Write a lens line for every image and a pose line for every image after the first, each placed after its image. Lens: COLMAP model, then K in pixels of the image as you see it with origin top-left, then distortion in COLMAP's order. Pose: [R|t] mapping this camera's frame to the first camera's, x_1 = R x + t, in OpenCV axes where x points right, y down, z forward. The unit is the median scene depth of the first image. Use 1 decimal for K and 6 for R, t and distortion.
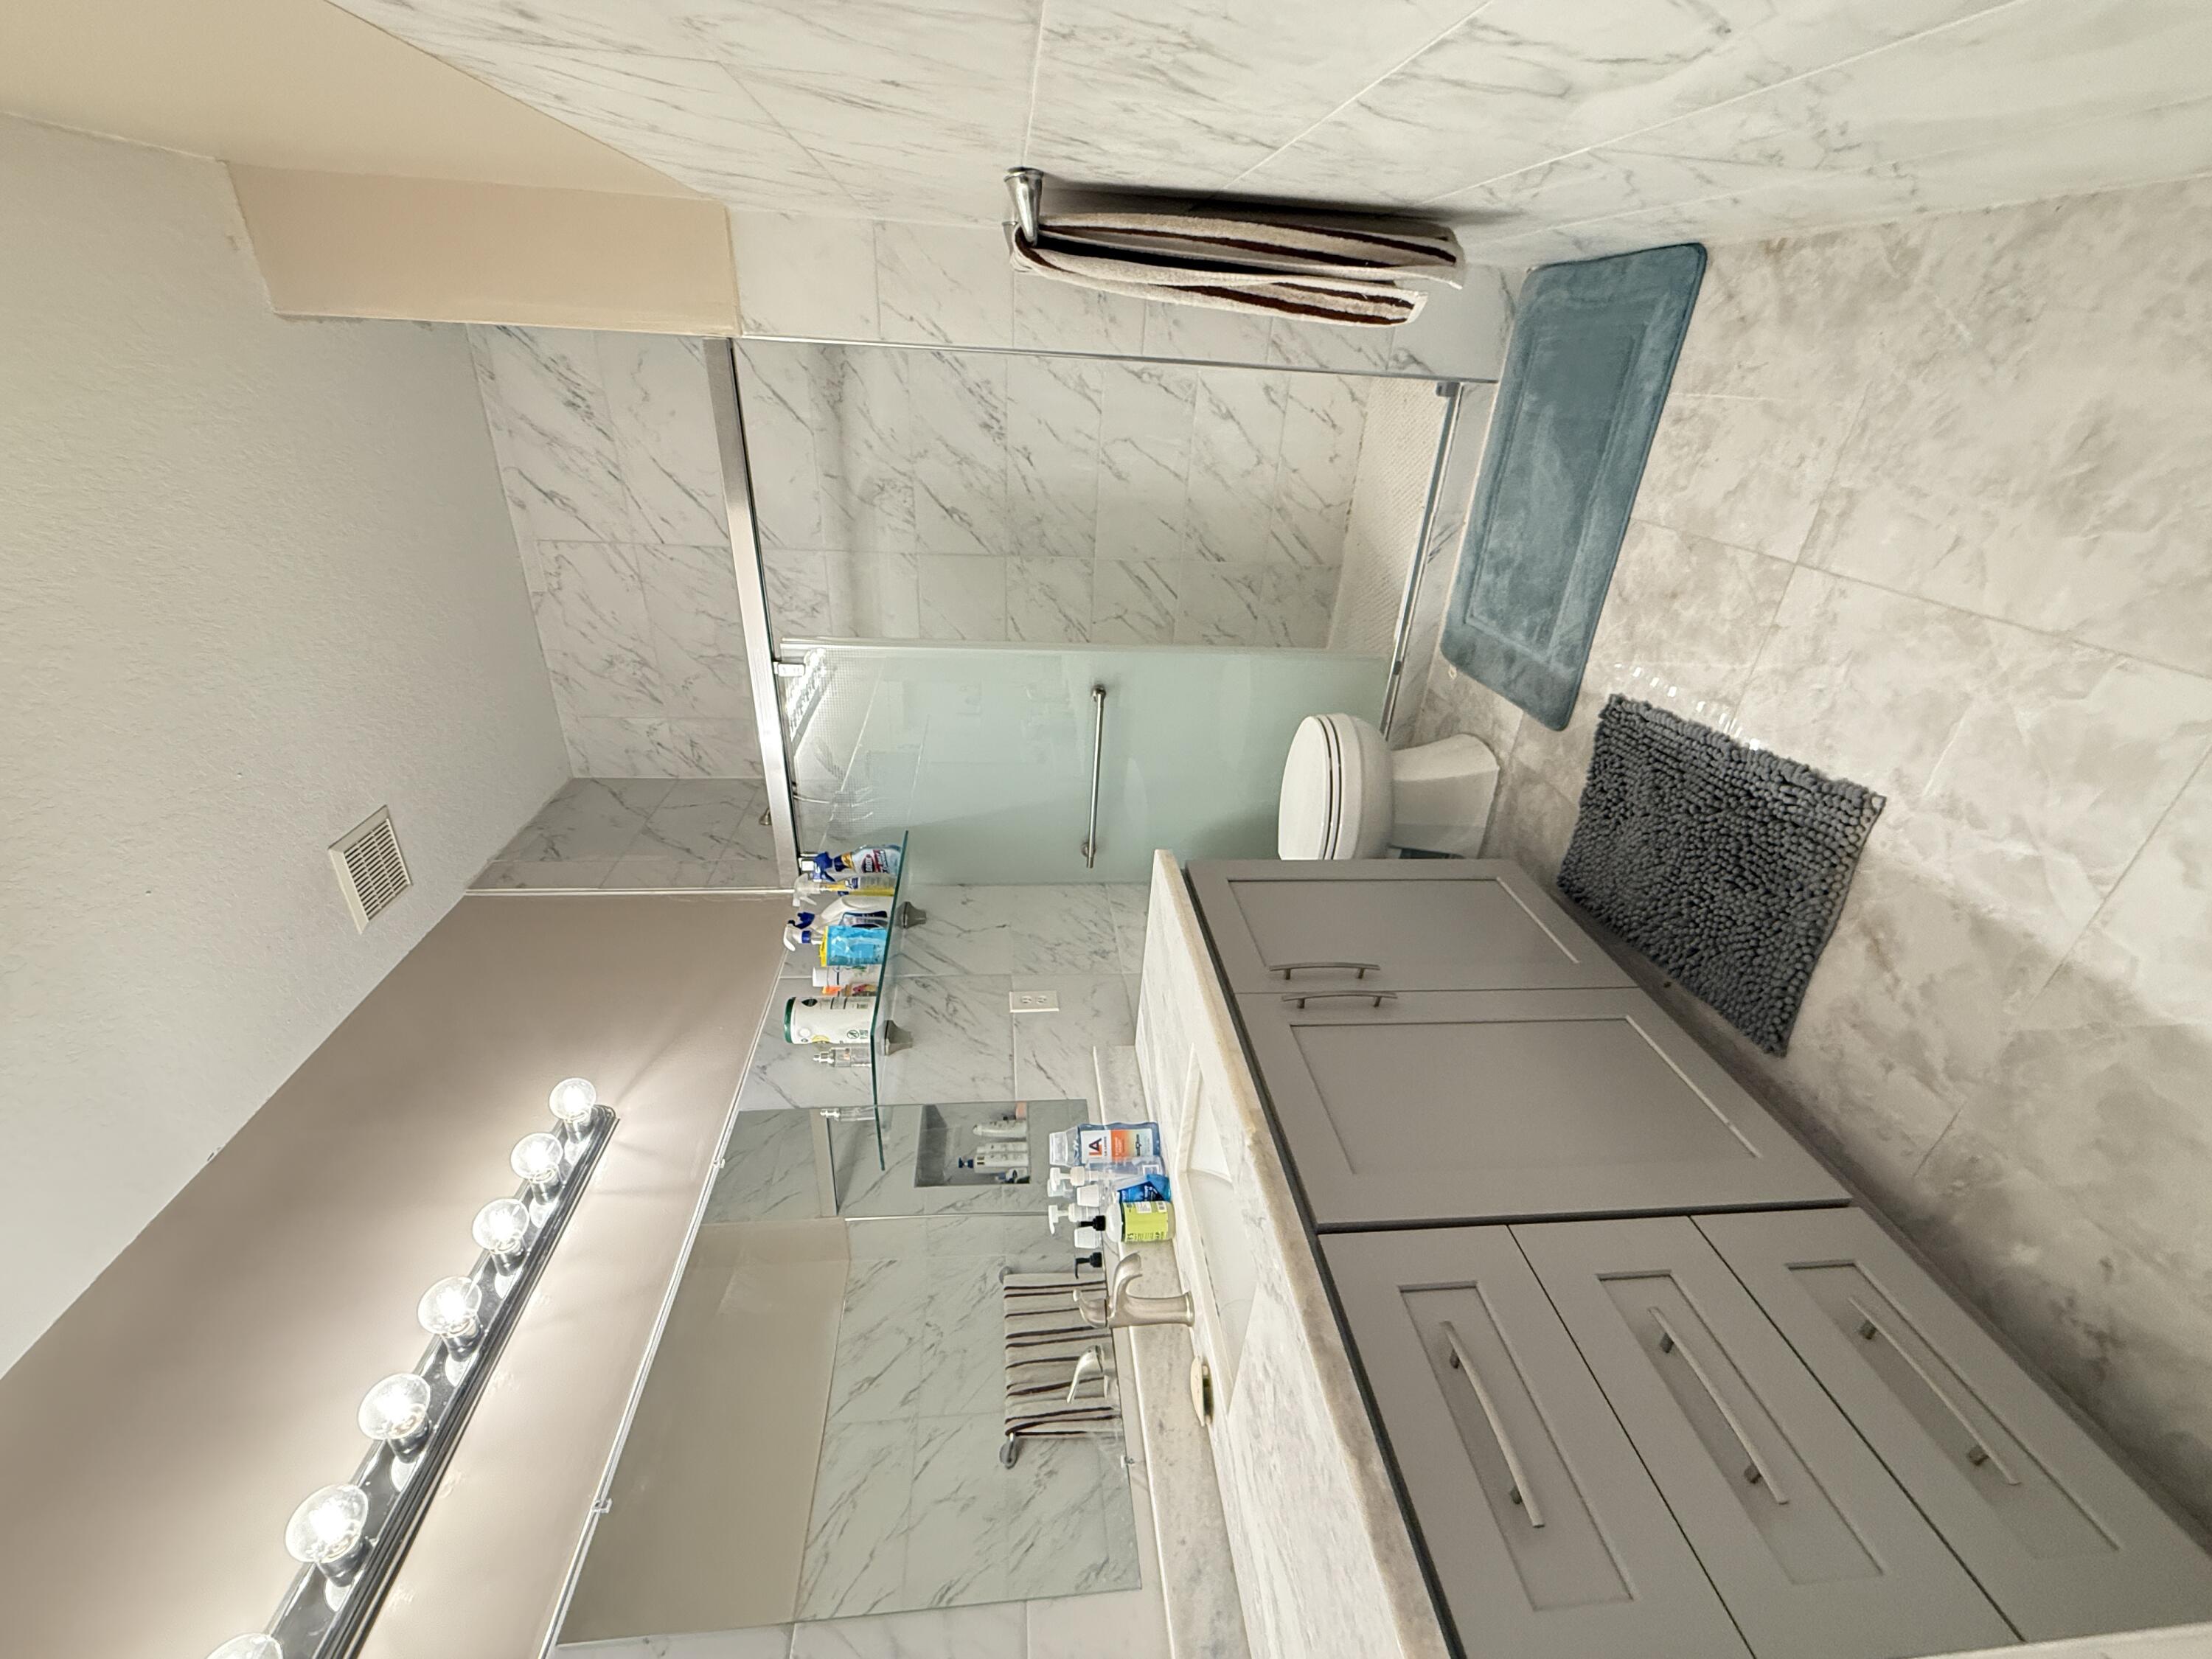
lens RADIAL K [[882.0, 0, 1097.5], [0, 882.0, 829.0], [0, 0, 1]] dist [-0.001210, 0.000065]
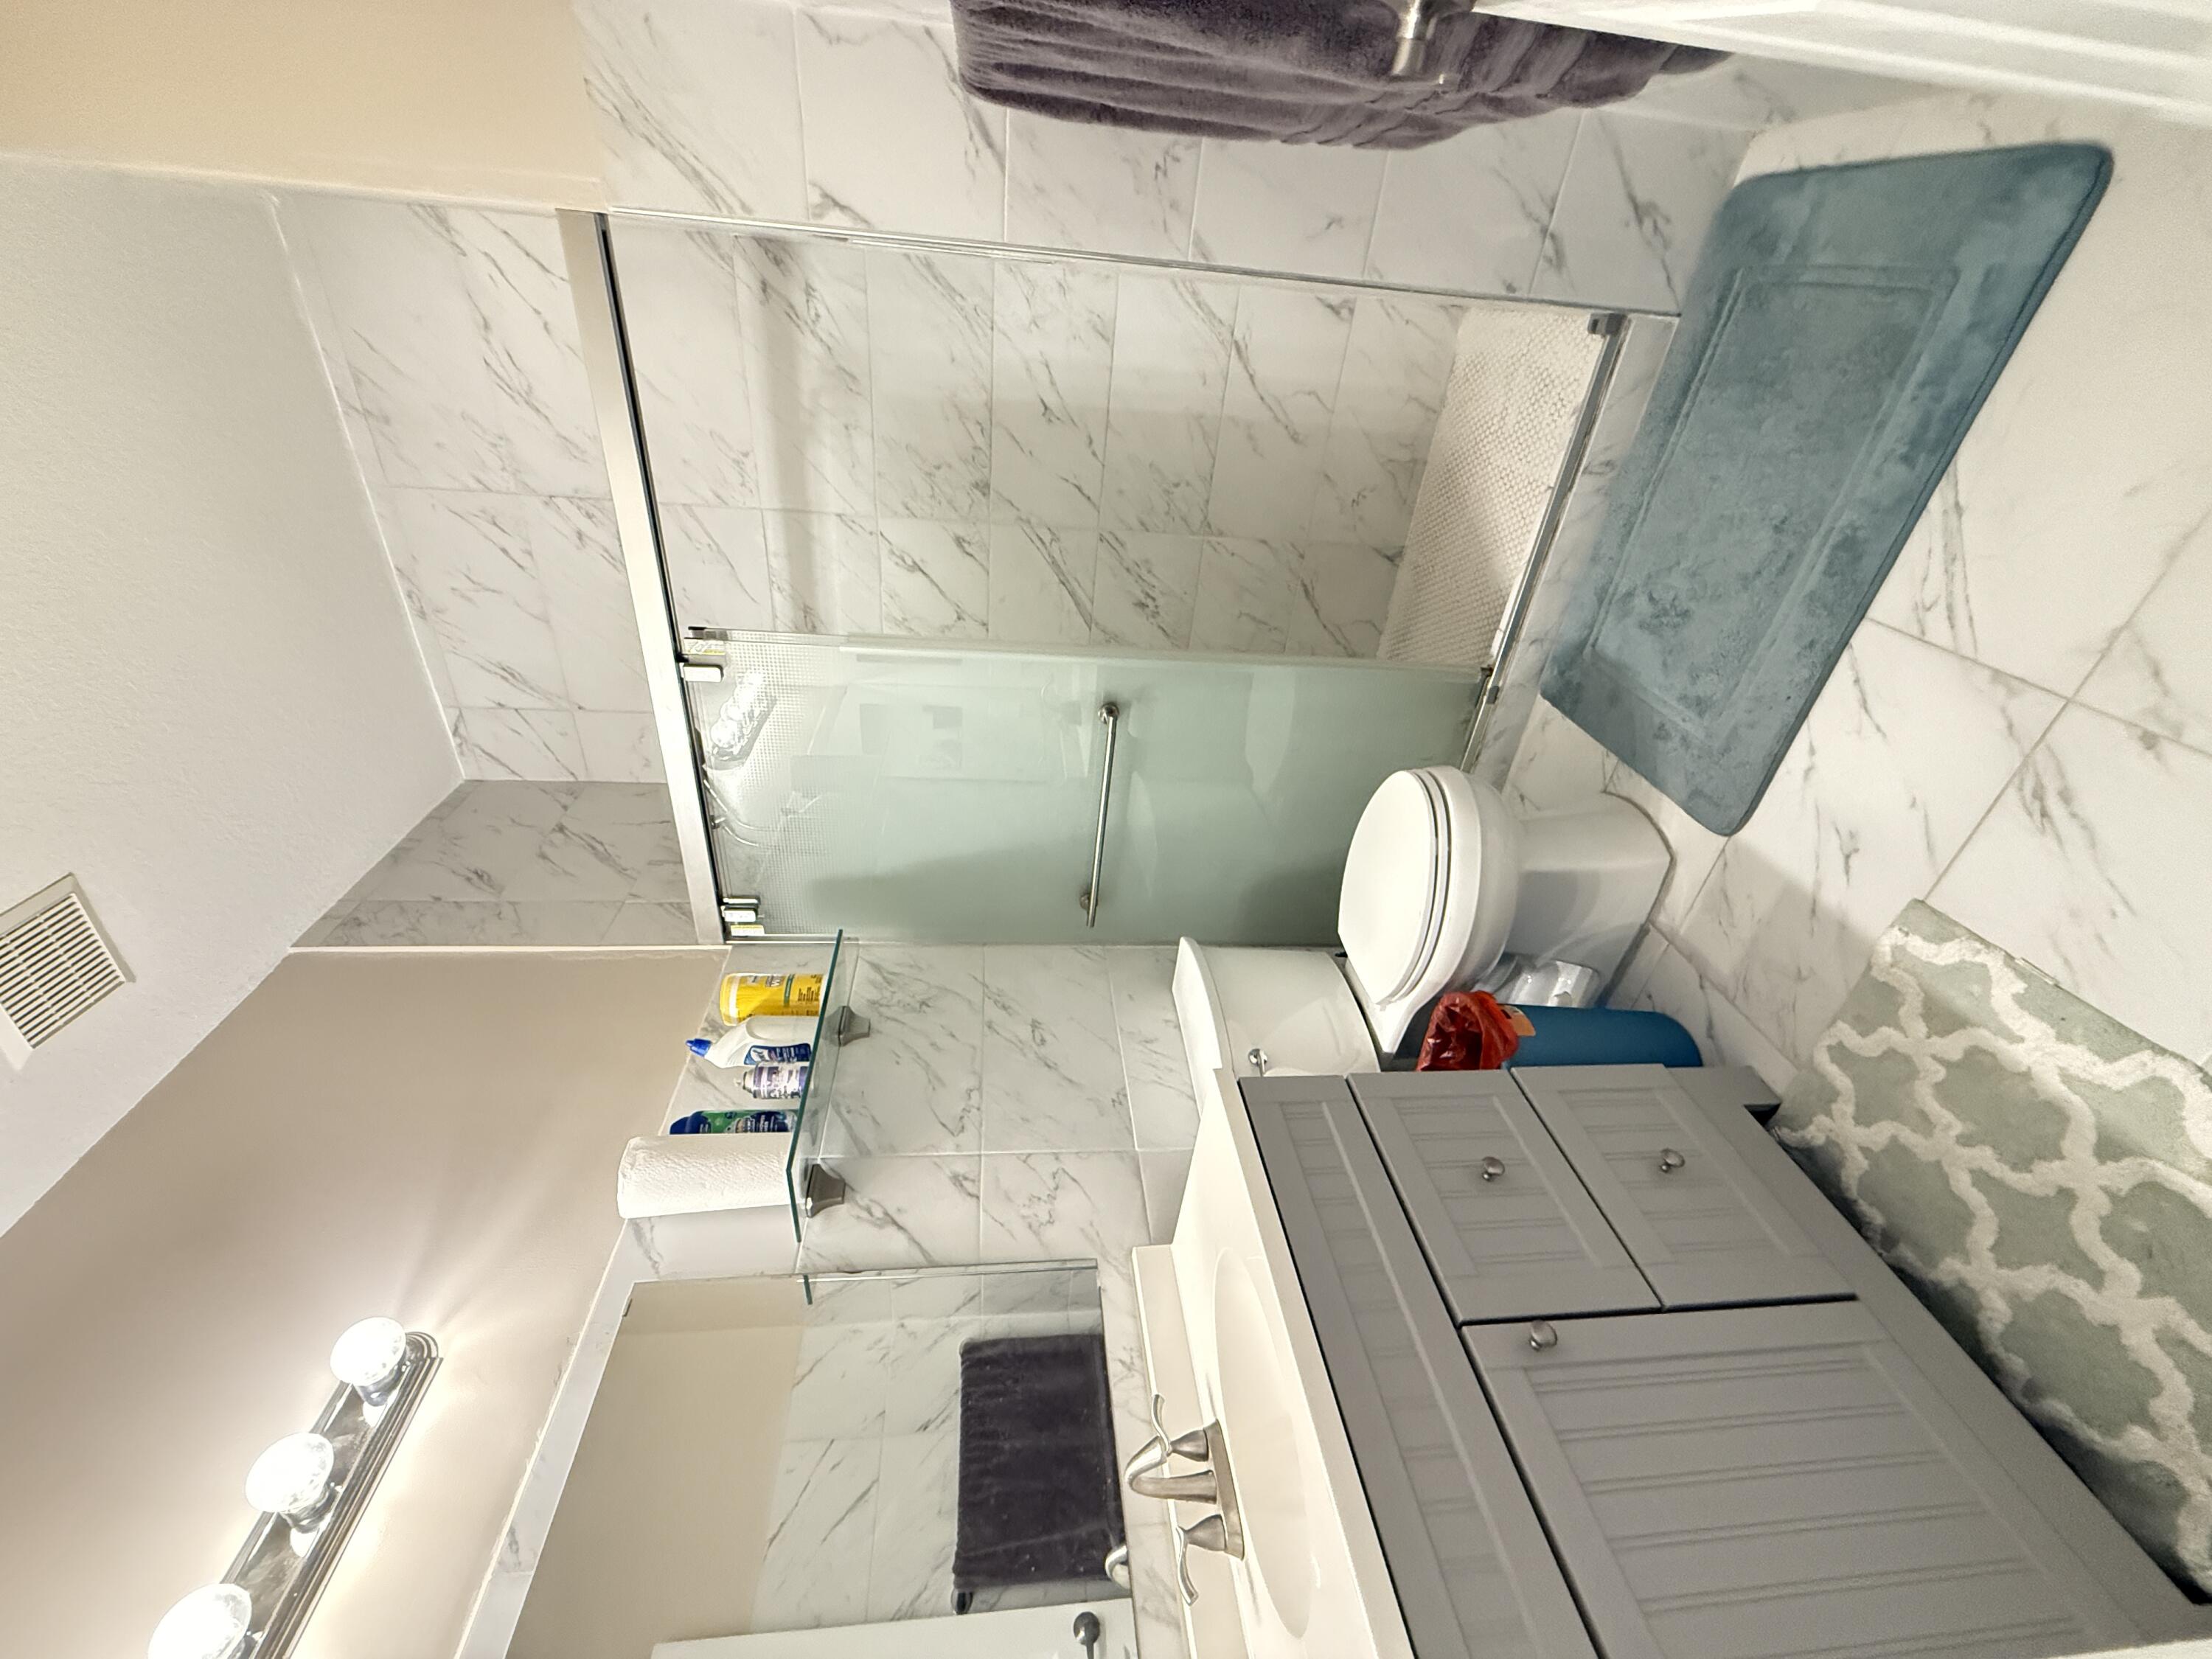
lens RADIAL K [[882.0, 0, 1097.5], [0, 882.0, 829.0], [0, 0, 1]] dist [-0.001210, 0.000065]
pose [[0.999548, 0.018057, 0.024034, -0.024359], [-0.019915, 0.996642, 0.079418, -0.108185], [-0.022519, -0.079861, 0.996552, 0.204432]]
